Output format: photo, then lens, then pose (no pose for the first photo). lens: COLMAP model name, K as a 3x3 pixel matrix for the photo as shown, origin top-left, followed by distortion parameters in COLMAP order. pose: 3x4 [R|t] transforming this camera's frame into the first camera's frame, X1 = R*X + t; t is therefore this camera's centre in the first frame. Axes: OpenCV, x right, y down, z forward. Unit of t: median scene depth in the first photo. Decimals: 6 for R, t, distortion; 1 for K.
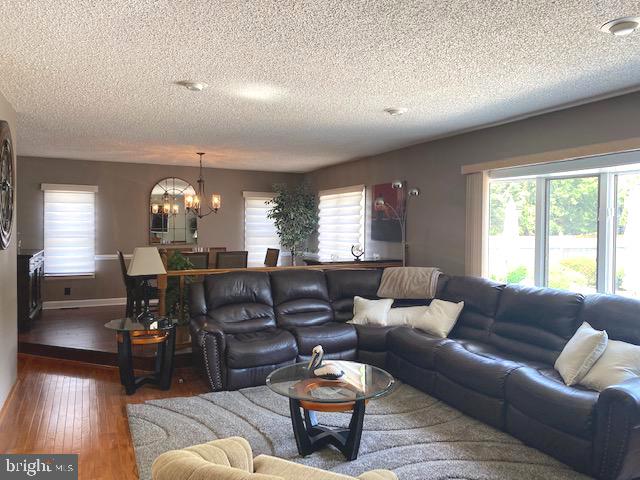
lens RADIAL K [[483.9, 0, 319.8], [0, 483.9, 231.0], [0, 0, 1]] dist [0.086175, -0.144197]
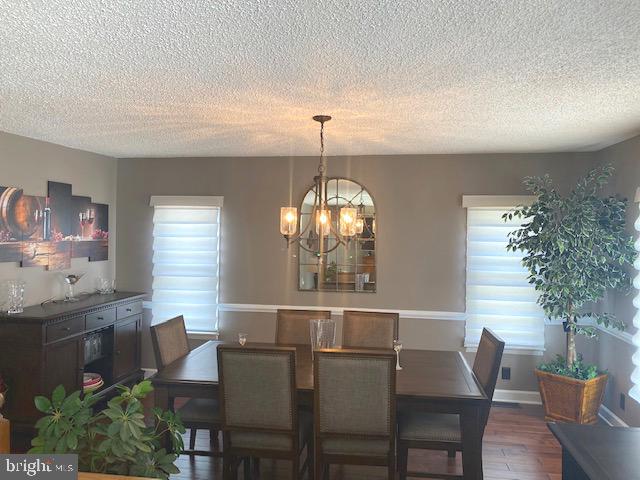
lens RADIAL K [[483.9, 0, 319.8], [0, 483.9, 231.0], [0, 0, 1]] dist [0.086175, -0.144197]
pose [[0.822565, 0.001181, -0.568671, 0.013836], [-0.008458, 0.999913, -0.010157, -0.038436], [0.568609, 0.013164, 0.822503, 0.509076]]
